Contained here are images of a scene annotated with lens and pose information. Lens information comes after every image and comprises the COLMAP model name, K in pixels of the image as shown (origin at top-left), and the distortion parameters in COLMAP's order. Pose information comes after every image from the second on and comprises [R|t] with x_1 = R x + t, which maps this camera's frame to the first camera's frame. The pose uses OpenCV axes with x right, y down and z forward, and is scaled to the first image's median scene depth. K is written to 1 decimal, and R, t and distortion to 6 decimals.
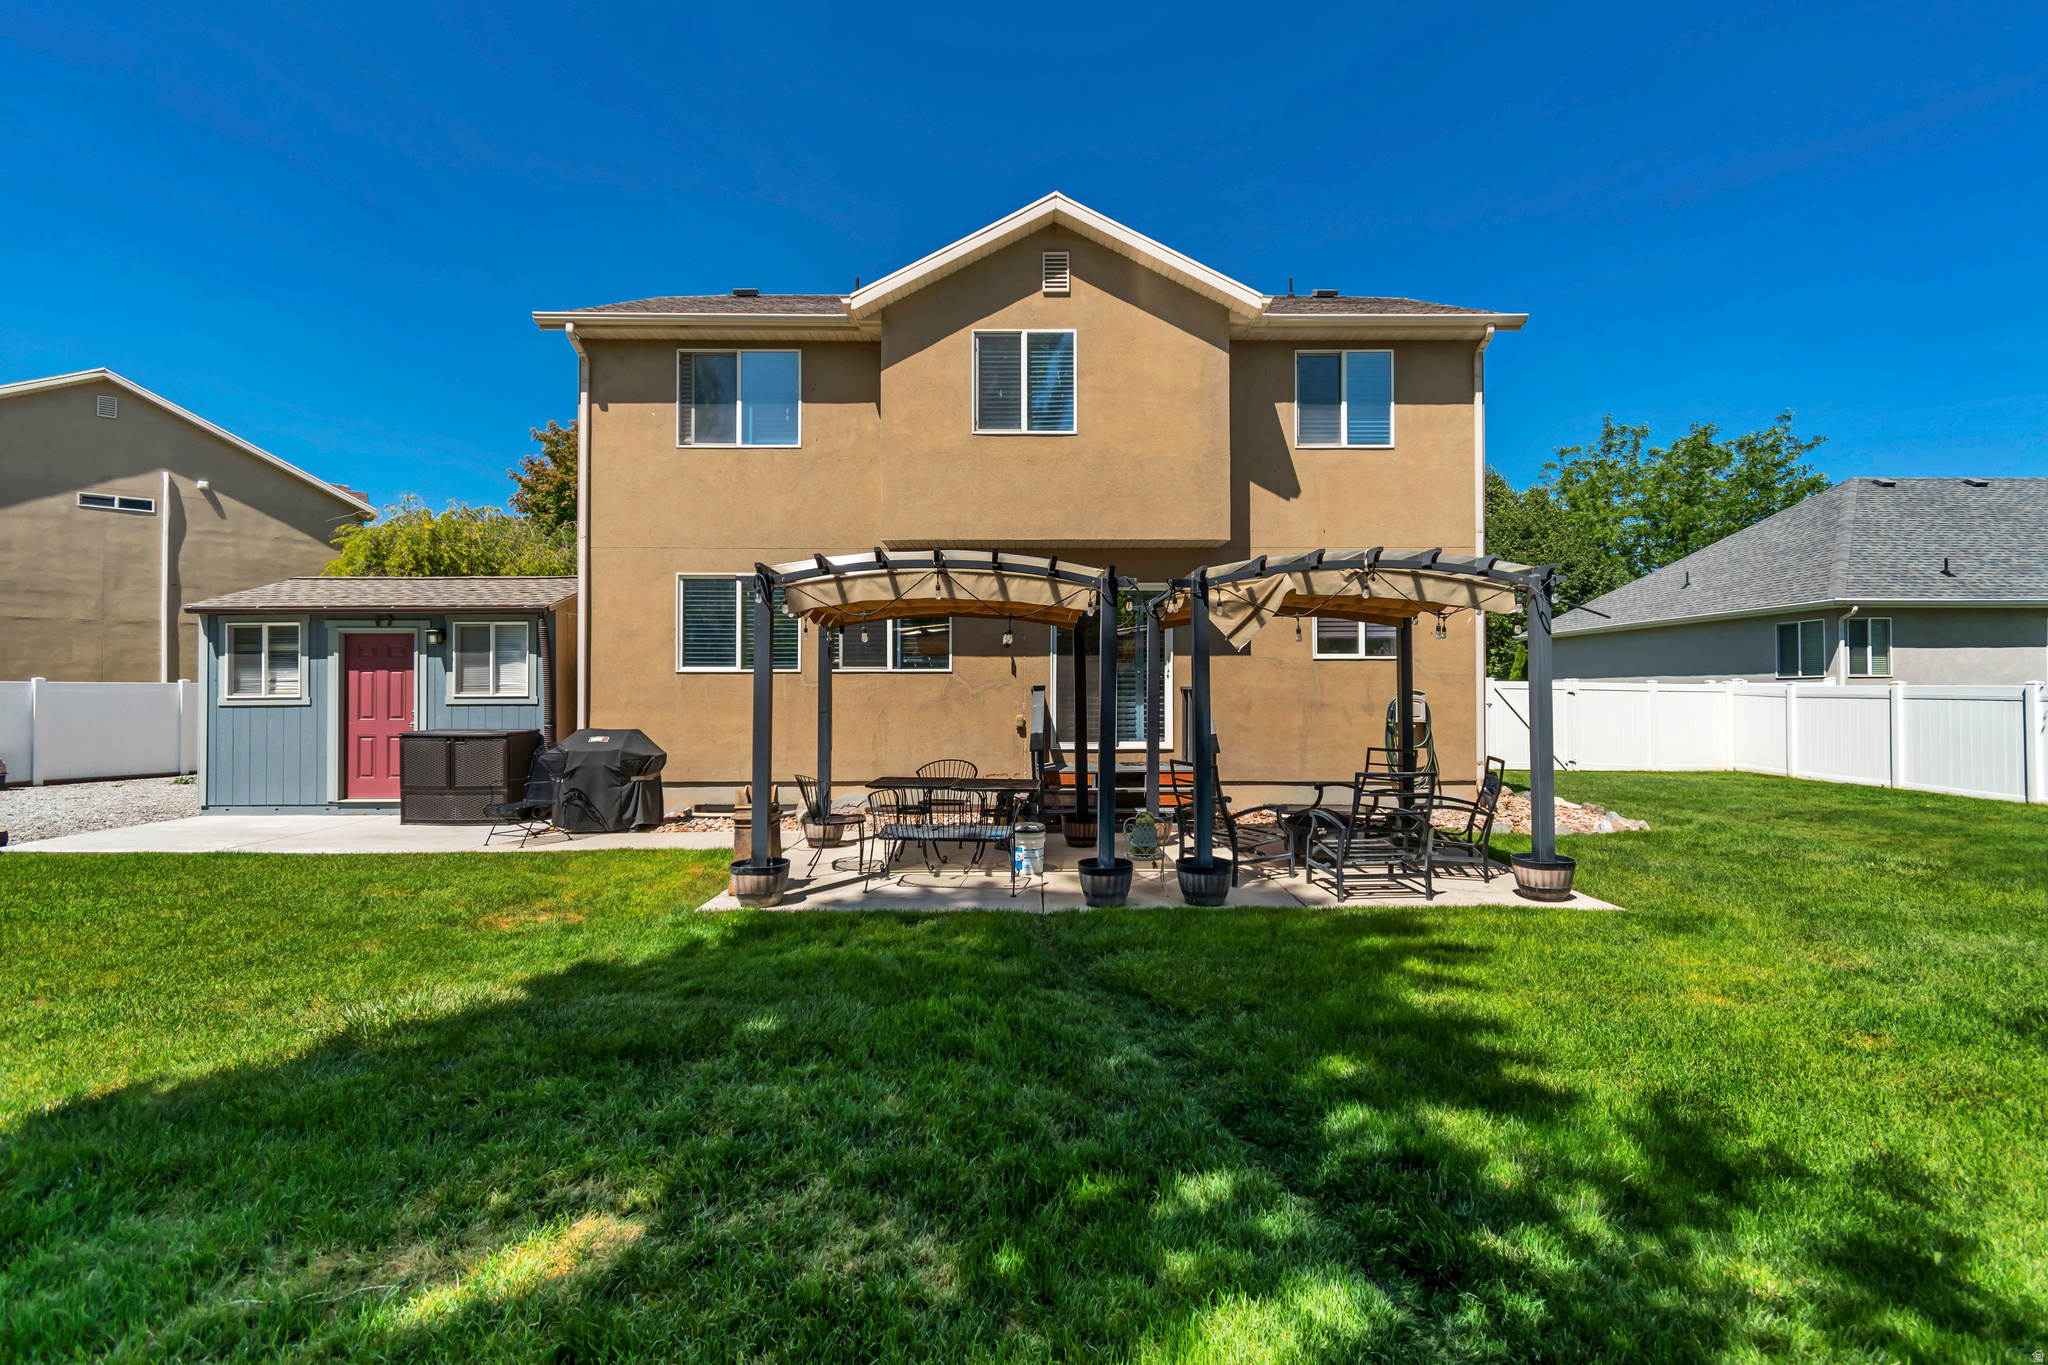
lens RADIAL K [[920.1, 0, 1020.5], [0, 920.1, 682.9], [0, 0, 1]] dist [0.002442, 0.000435]
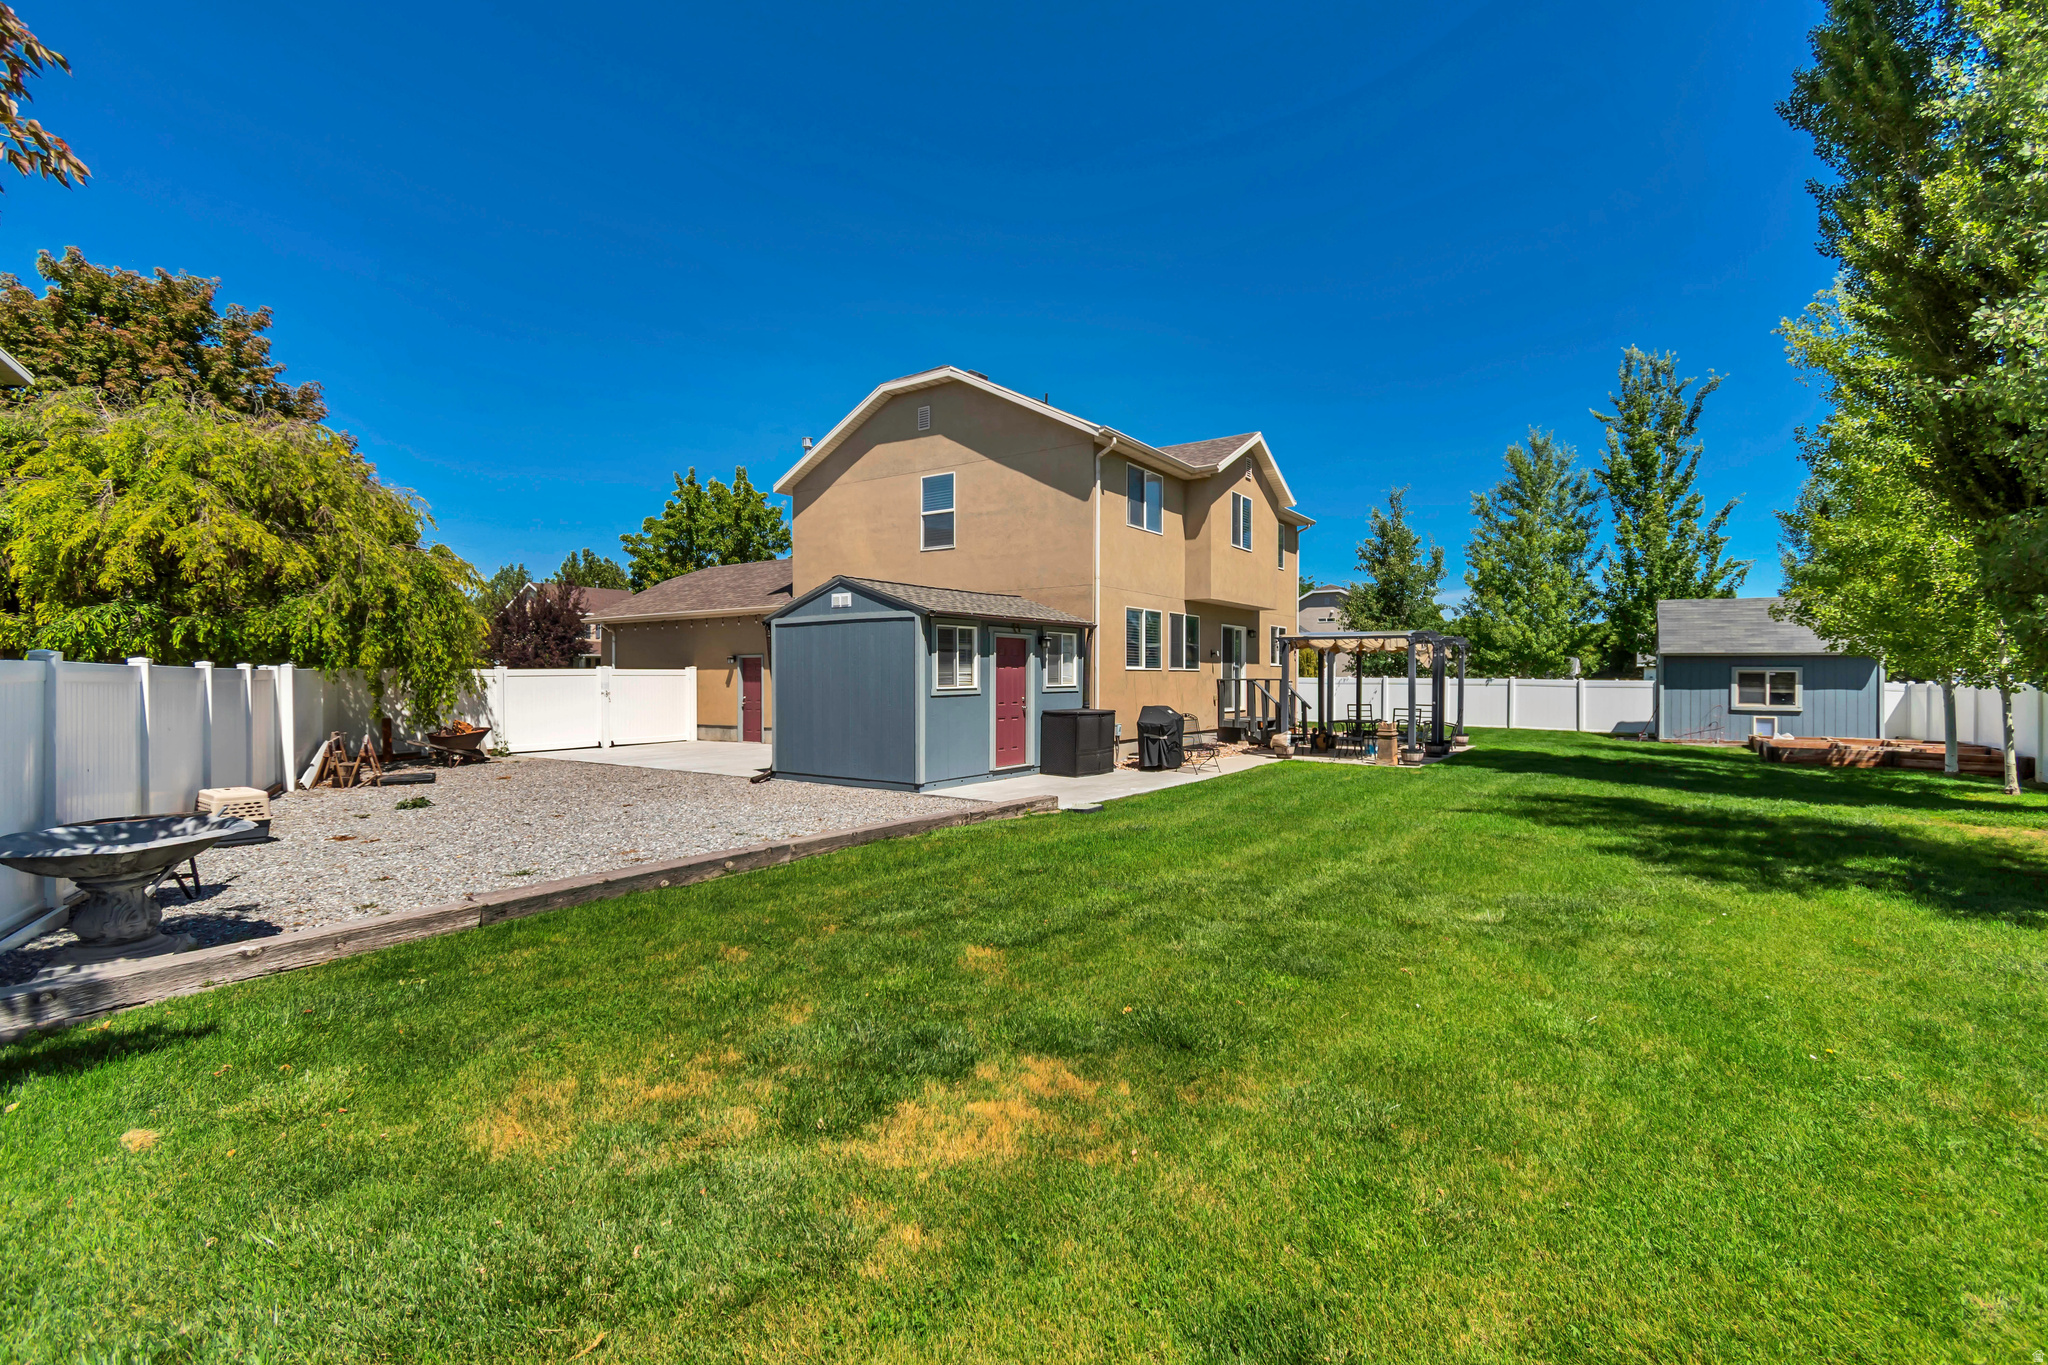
lens RADIAL K [[920.1, 0, 1033.3], [0, 920.1, 688.5], [0, 0, 1]] dist [0.002442, 0.000435]
pose [[0.577893, -0.008505, 0.816068, -1.749483], [-0.012222, 0.999743, 0.019074, -0.007616], [-0.816021, -0.020996, 0.577641, 0.218955]]
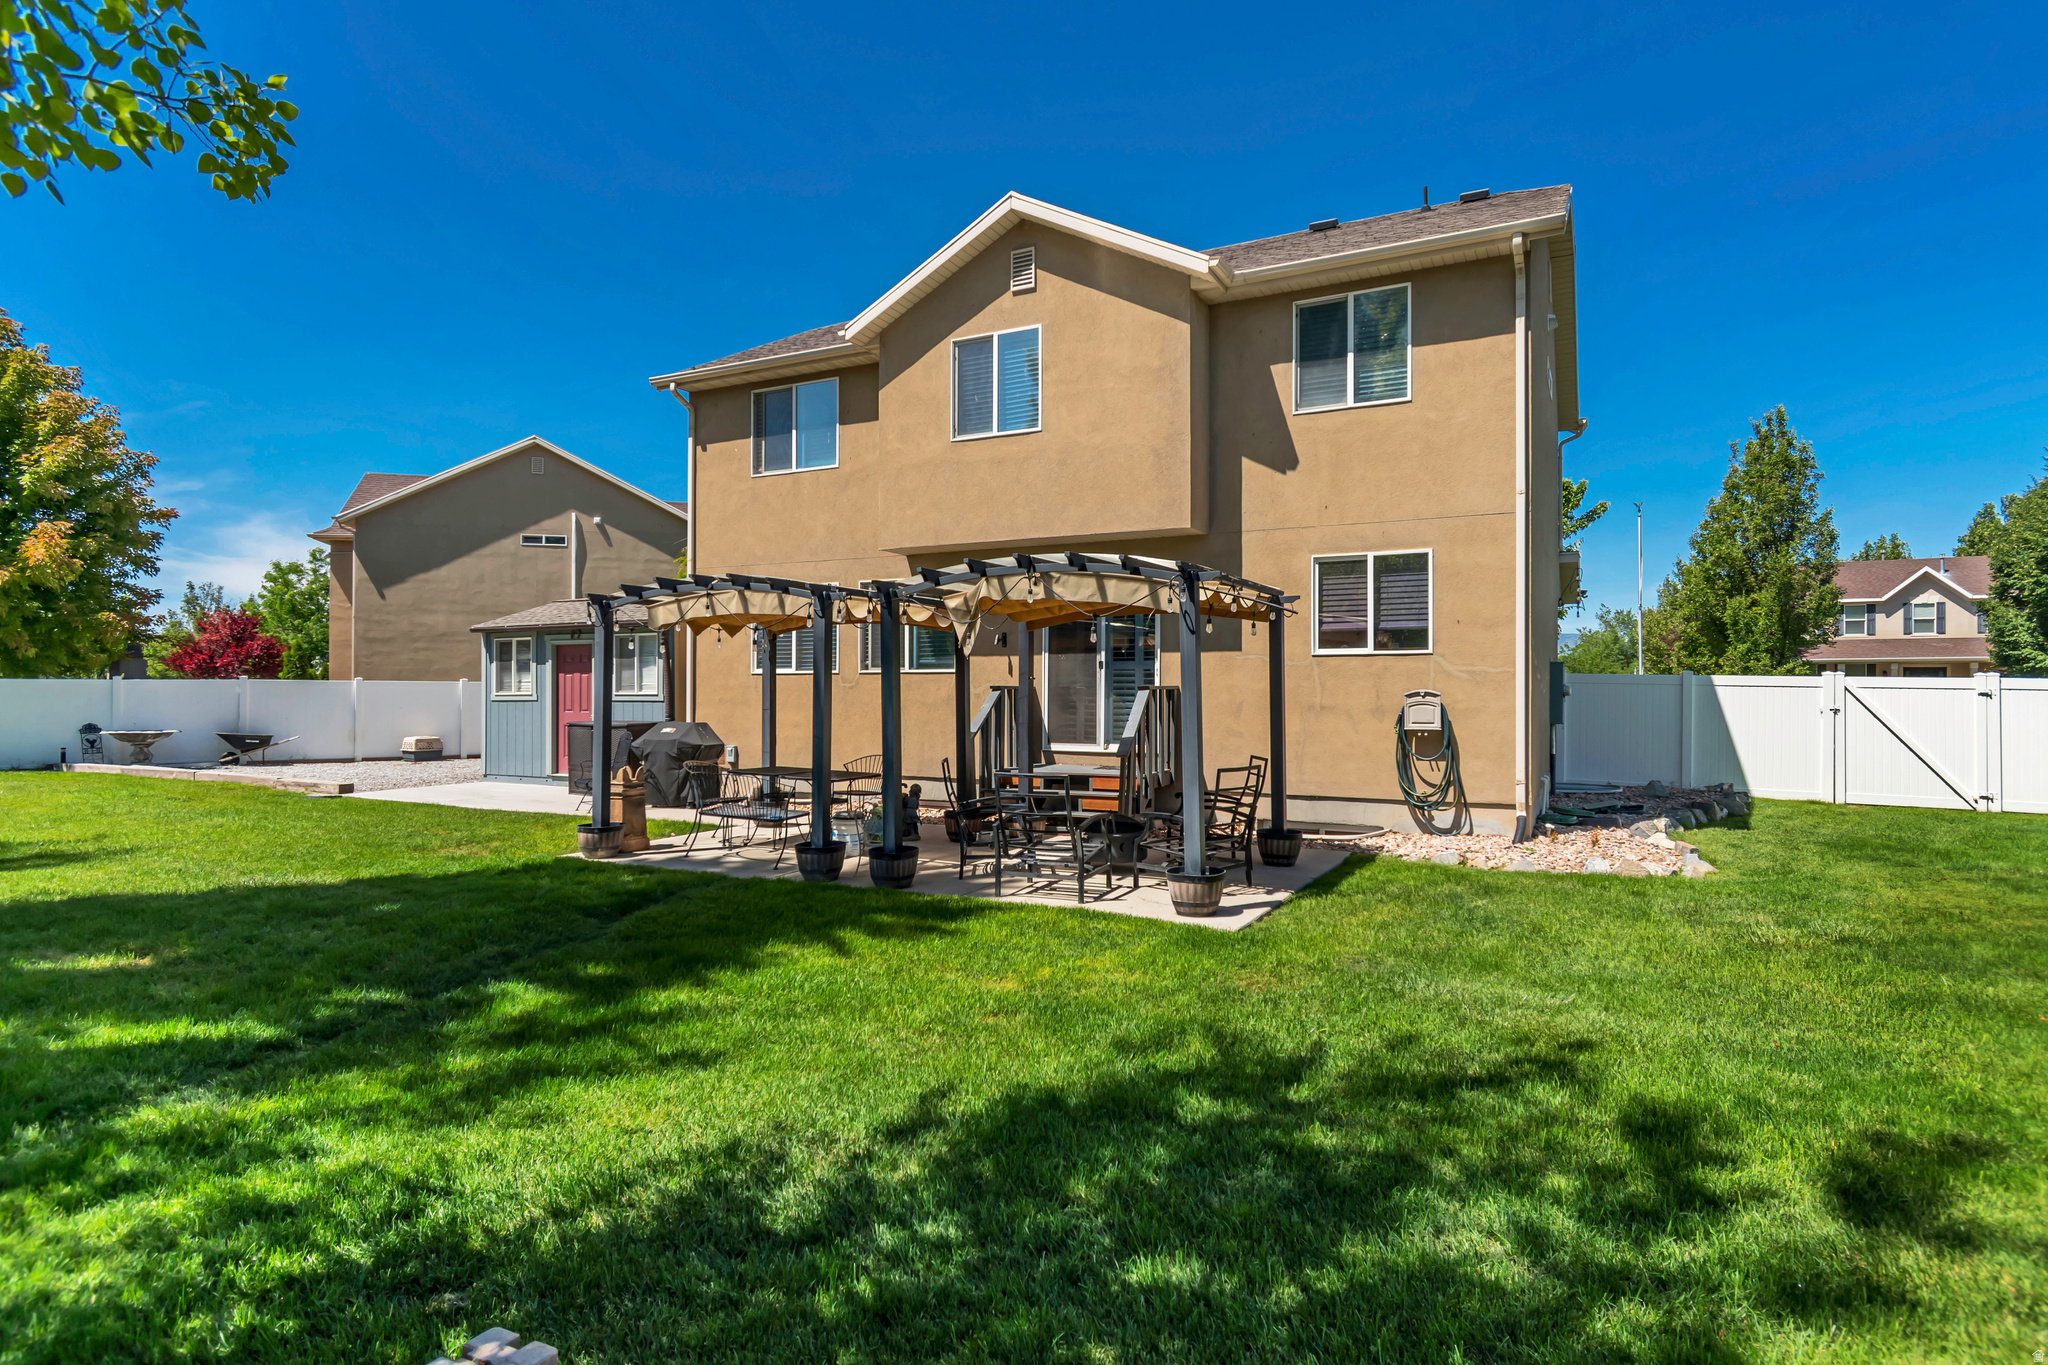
lens RADIAL K [[1103.7, 0, 1023.7], [0, 1103.7, 684.0], [0, 0, 1]] dist [0.005288, -0.000502]
pose [[0.880558, -0.000666, -0.473937, 0.574888], [0.003554, 0.999980, 0.005199, -0.004721], [0.473924, -0.006263, 0.880543, -0.048986]]
